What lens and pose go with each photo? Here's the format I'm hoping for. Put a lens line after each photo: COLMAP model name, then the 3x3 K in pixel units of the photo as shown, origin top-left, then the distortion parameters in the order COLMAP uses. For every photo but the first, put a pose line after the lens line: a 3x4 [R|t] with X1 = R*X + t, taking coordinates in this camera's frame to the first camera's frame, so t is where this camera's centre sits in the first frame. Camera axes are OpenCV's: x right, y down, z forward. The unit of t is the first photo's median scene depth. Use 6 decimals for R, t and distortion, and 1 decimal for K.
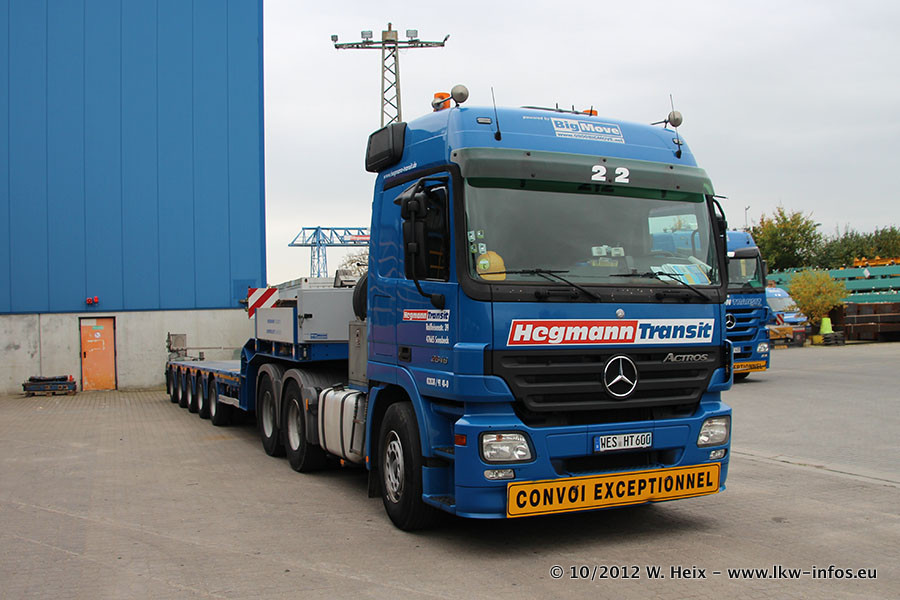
lens RADIAL K [[943.7, 0, 450.0], [0, 943.7, 300.0], [0, 0, 1]] dist [-0.137070, -0.004694]
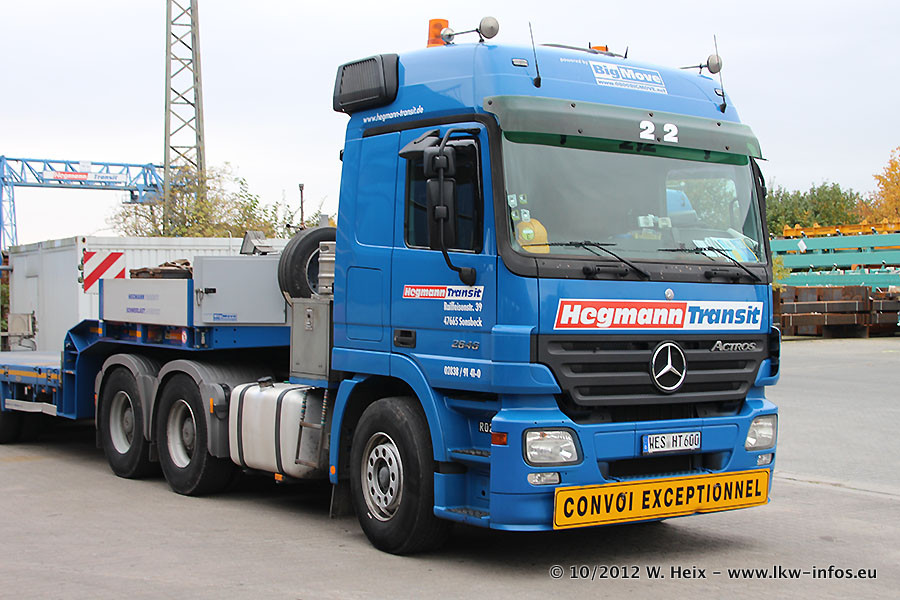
lens RADIAL K [[1364.1, 0, 450.0], [0, 1364.1, 300.0], [0, 0, 1]] dist [0.089735, 0.010292]
pose [[0.979602, 0.015345, 0.200363, -0.261707], [-0.019307, 0.999655, 0.017831, 0.001221], [-0.200020, -0.021336, 0.979559, -0.189764]]
